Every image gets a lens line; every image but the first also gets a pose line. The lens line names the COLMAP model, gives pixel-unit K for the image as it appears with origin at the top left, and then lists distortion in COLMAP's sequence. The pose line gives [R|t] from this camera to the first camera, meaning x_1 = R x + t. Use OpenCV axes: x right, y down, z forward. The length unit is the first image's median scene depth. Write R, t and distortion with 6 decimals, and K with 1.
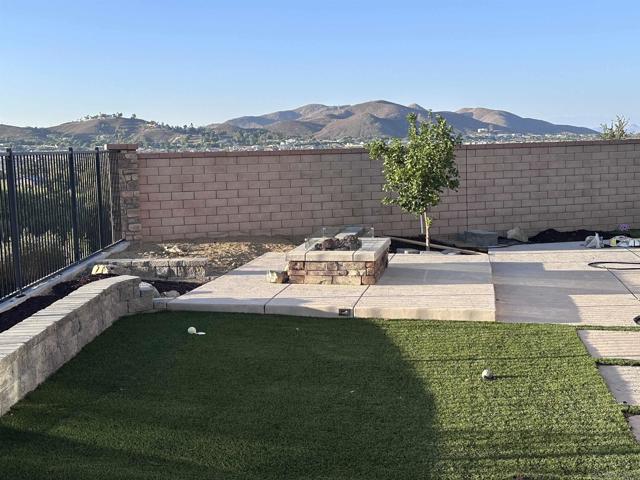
lens RADIAL K [[855.2, 0, 320.0], [0, 855.2, 240.0], [0, 0, 1]] dist [0.143063, -0.090064]
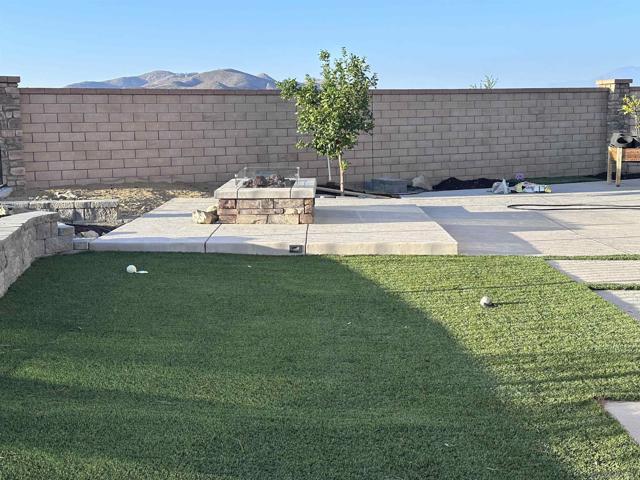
lens RADIAL K [[855.2, 0, 320.0], [0, 855.2, 240.0], [0, 0, 1]] dist [0.143063, -0.090064]
pose [[0.985549, -0.013467, 0.168856, -0.076625], [0.007272, 0.999279, 0.037257, 0.031697], [-0.169236, -0.035491, 0.984936, 0.076692]]
